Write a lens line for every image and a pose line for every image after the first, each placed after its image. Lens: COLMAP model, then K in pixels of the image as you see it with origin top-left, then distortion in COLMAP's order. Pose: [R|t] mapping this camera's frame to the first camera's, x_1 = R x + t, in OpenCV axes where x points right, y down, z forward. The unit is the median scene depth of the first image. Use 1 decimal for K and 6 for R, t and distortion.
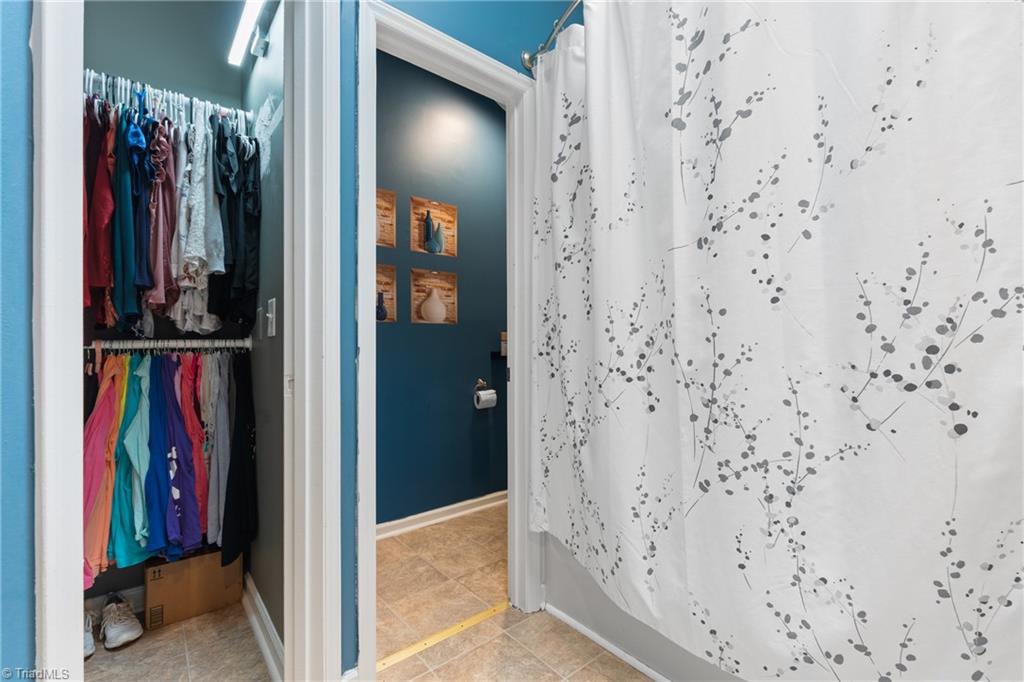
lens RADIAL K [[446.5, 0, 496.5], [0, 446.5, 347.0], [0, 0, 1]] dist [-0.005140, -0.000575]
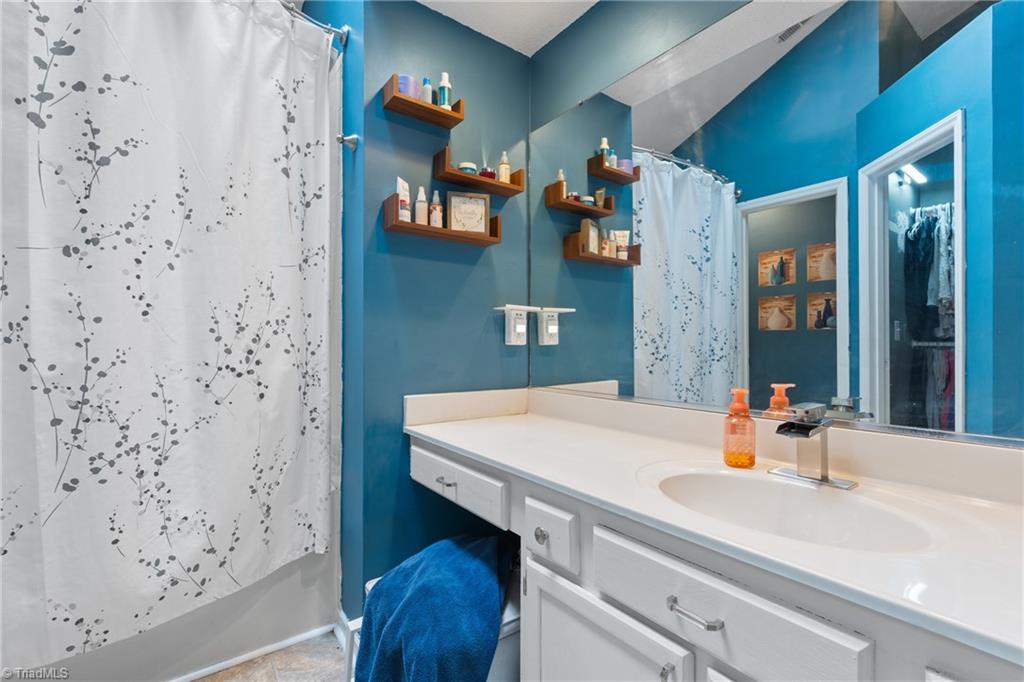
lens RADIAL K [[447.6, 0, 512.0], [0, 447.6, 341.0], [0, 0, 1]] dist [-0.001459, 0.000366]
pose [[0.045270, 0.010219, 0.998922, -0.575498], [-0.001341, 0.999947, -0.010169, -0.016704], [-0.998974, -0.000879, 0.045282, -0.079480]]
